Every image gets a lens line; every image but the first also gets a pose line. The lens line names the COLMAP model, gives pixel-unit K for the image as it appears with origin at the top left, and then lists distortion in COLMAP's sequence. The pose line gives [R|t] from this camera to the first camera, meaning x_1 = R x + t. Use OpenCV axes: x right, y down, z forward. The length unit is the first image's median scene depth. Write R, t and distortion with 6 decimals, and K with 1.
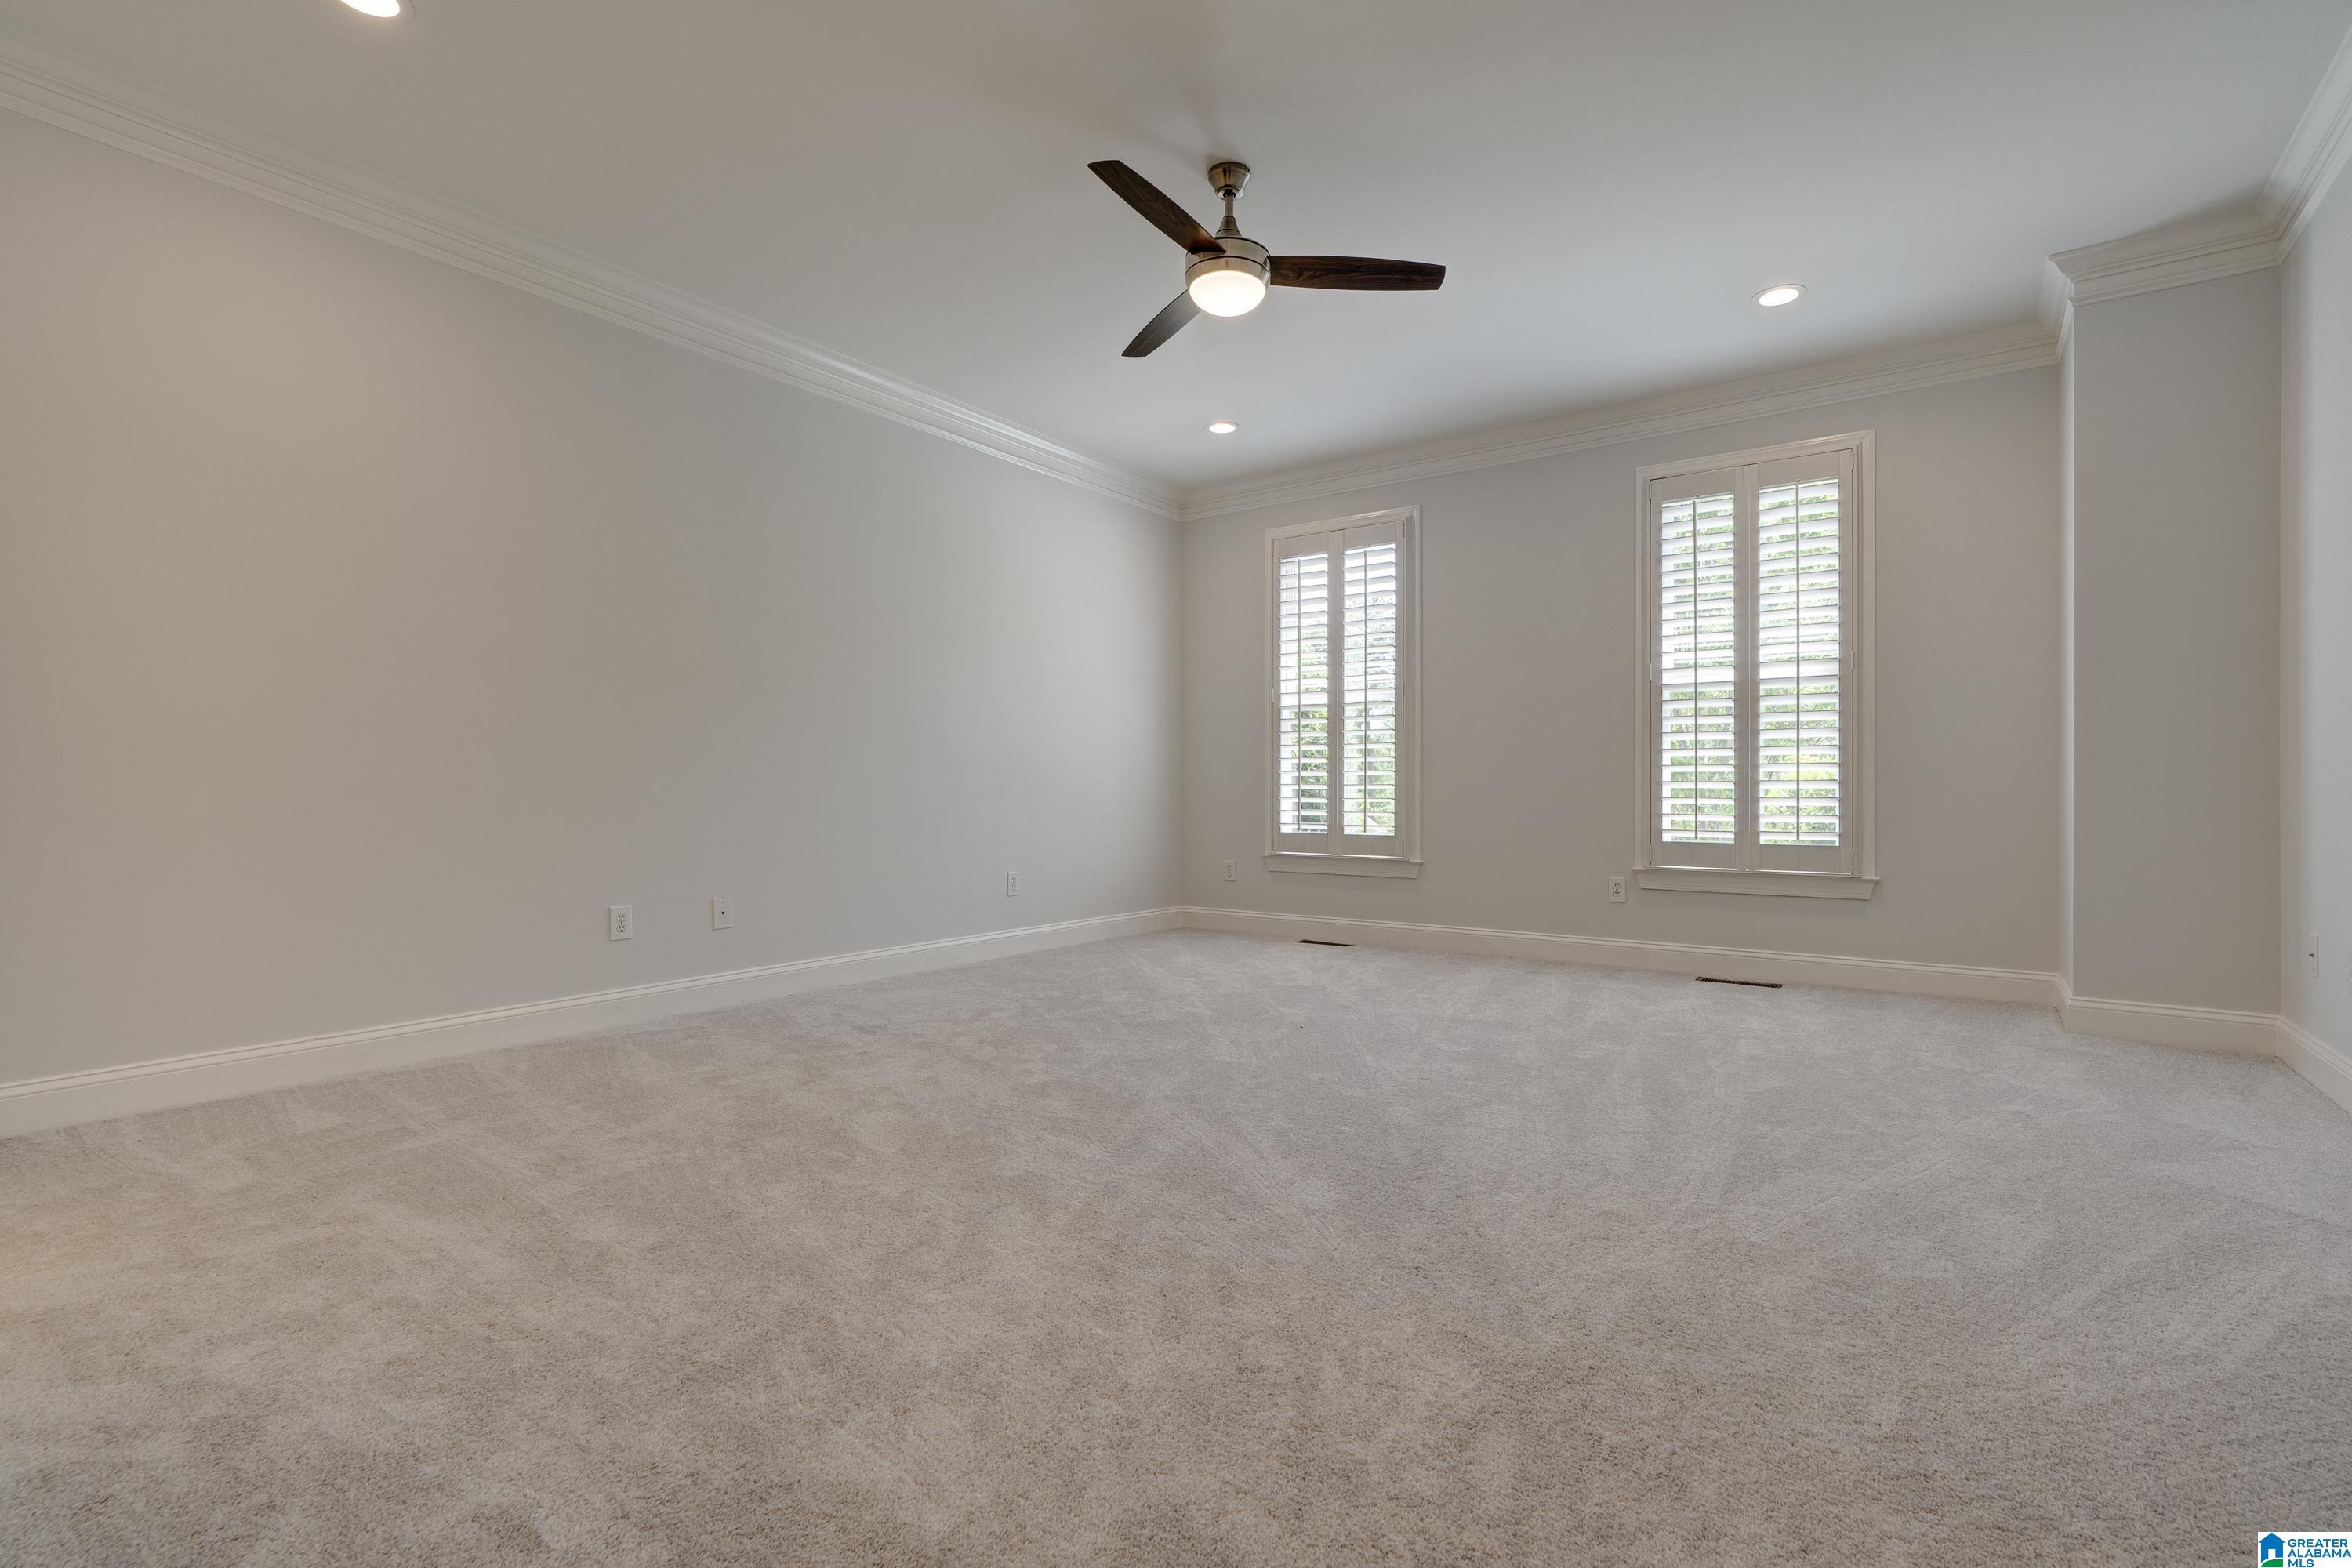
lens RADIAL K [[1078.7, 0, 1172.0], [0, 1078.7, 779.1], [0, 0, 1]] dist [-0.001676, -0.000584]
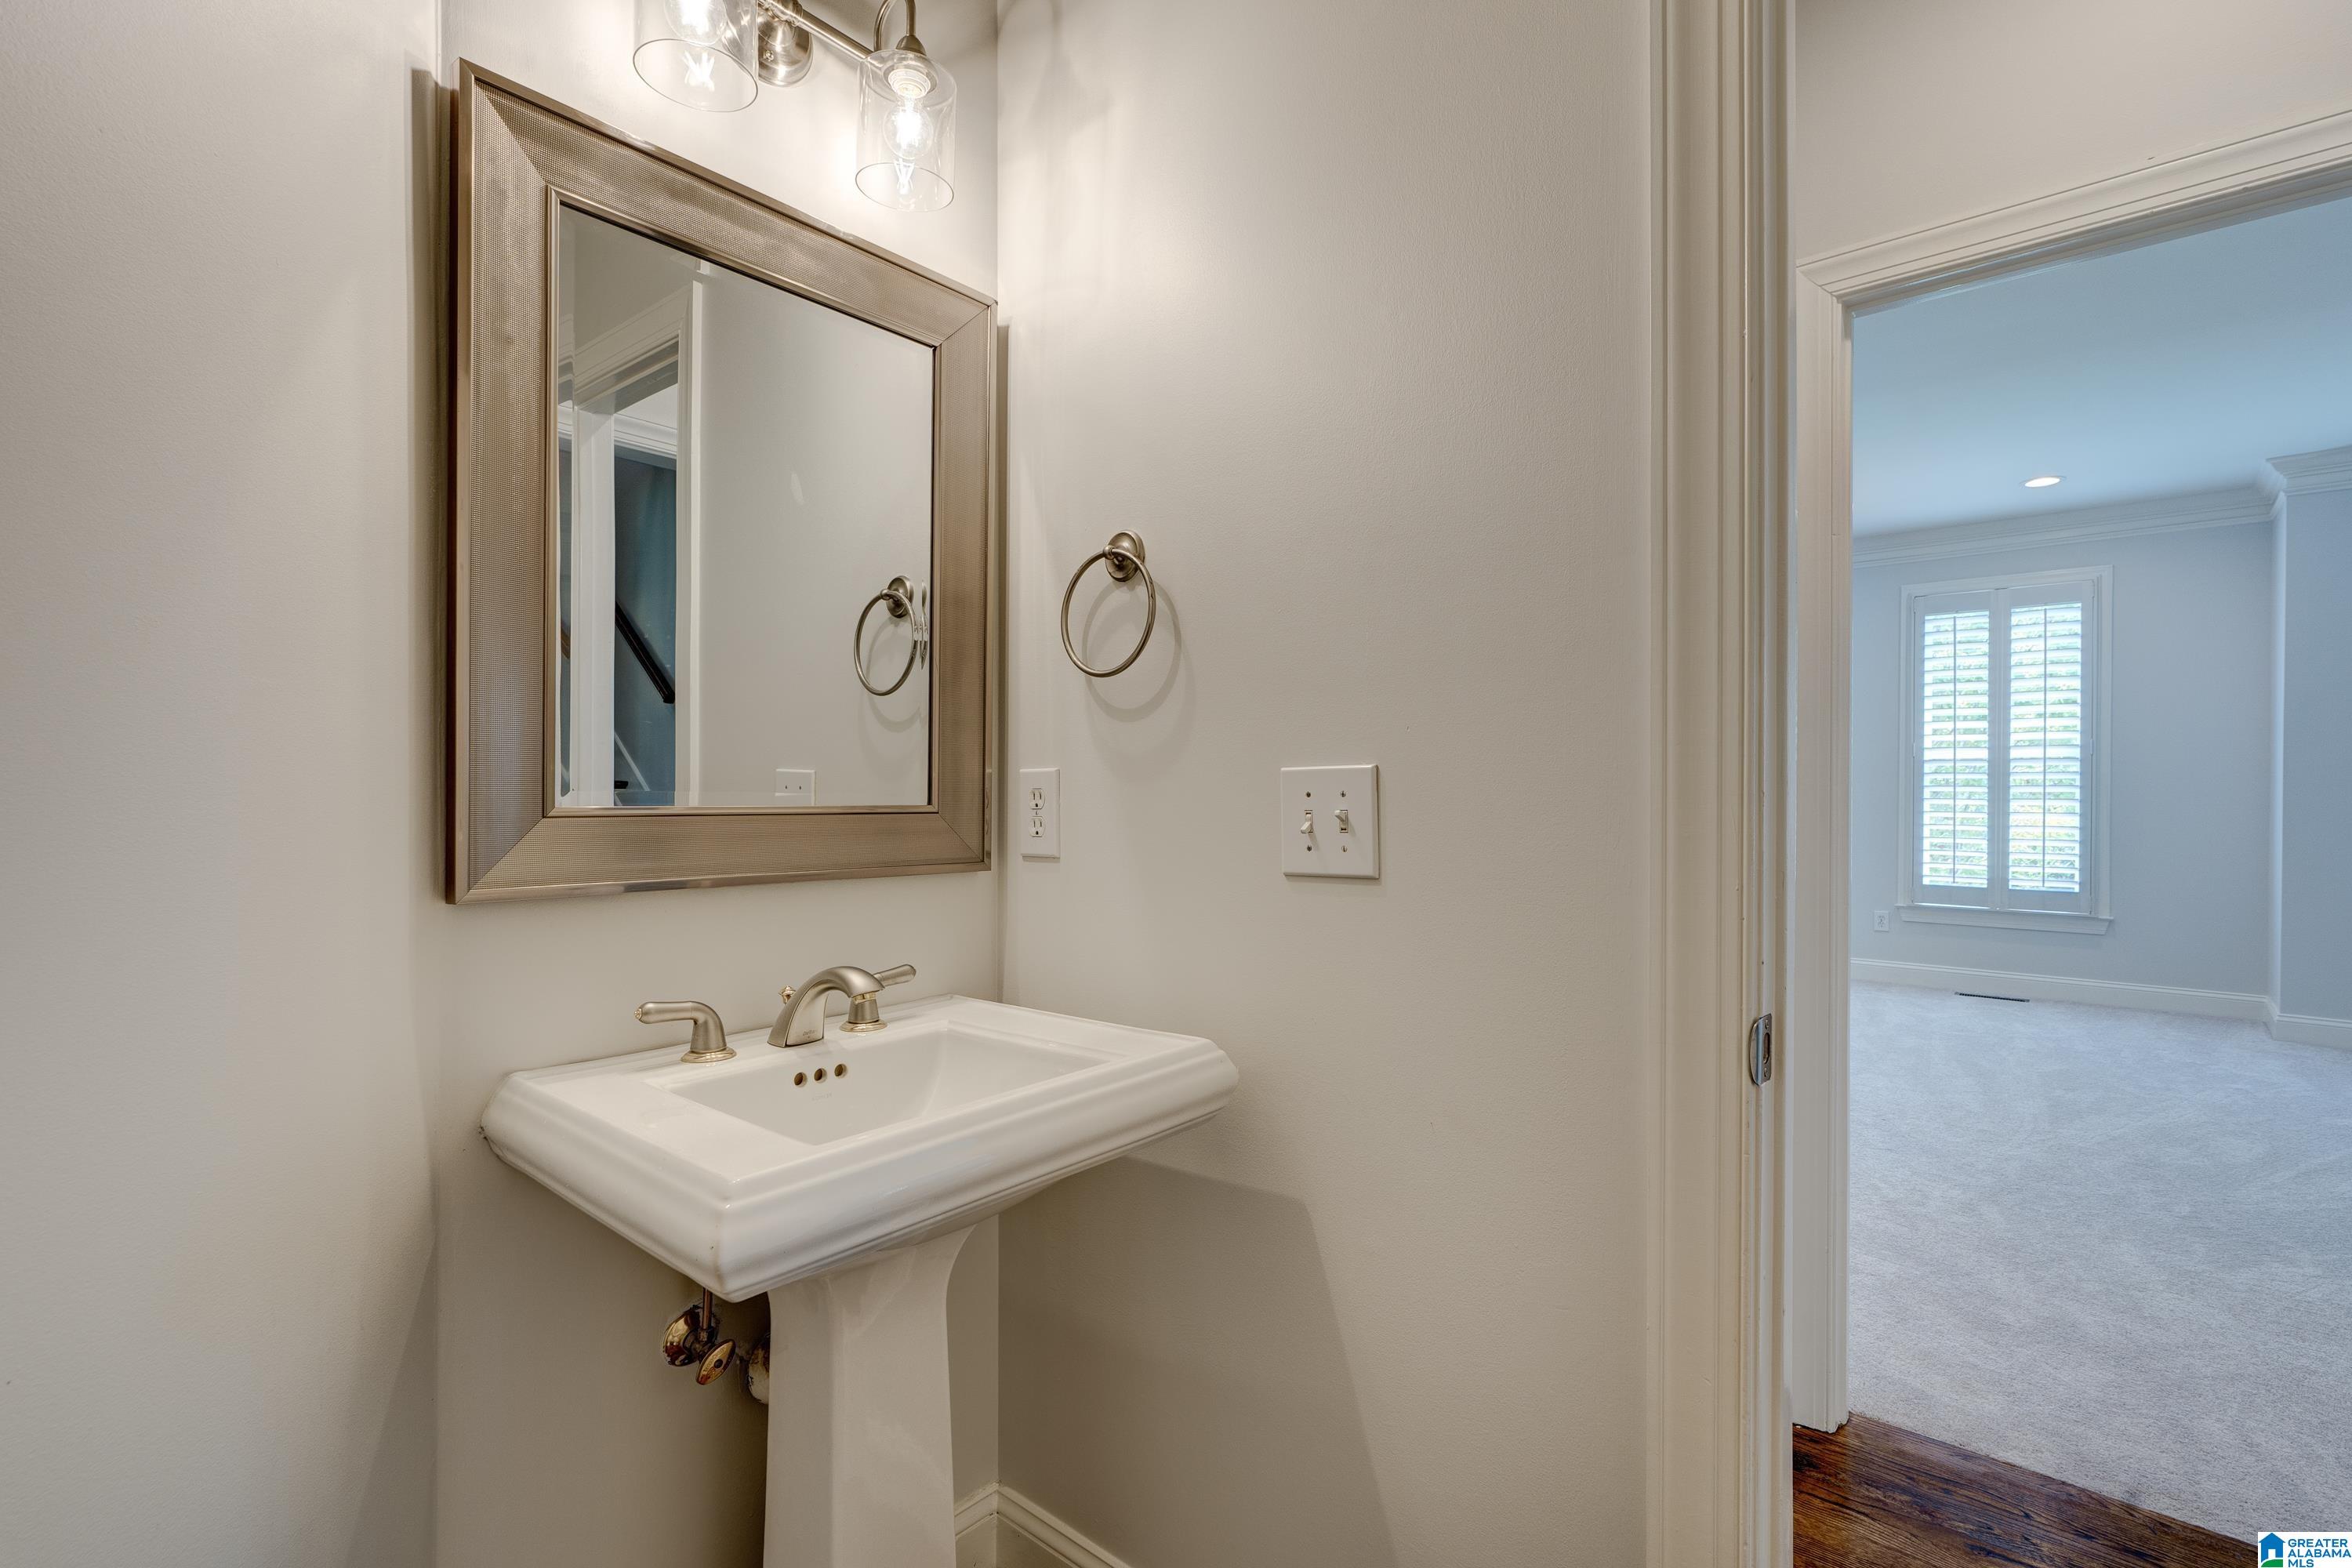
lens RADIAL K [[1078.7, 0, 1171.7], [0, 1078.7, 787.3], [0, 0, 1]] dist [-0.001676, -0.000584]
pose [[0.994840, 0.003482, -0.101392, -0.321697], [-0.002720, 0.999967, 0.007654, -0.069171], [0.101415, -0.007339, 0.994817, -0.377319]]
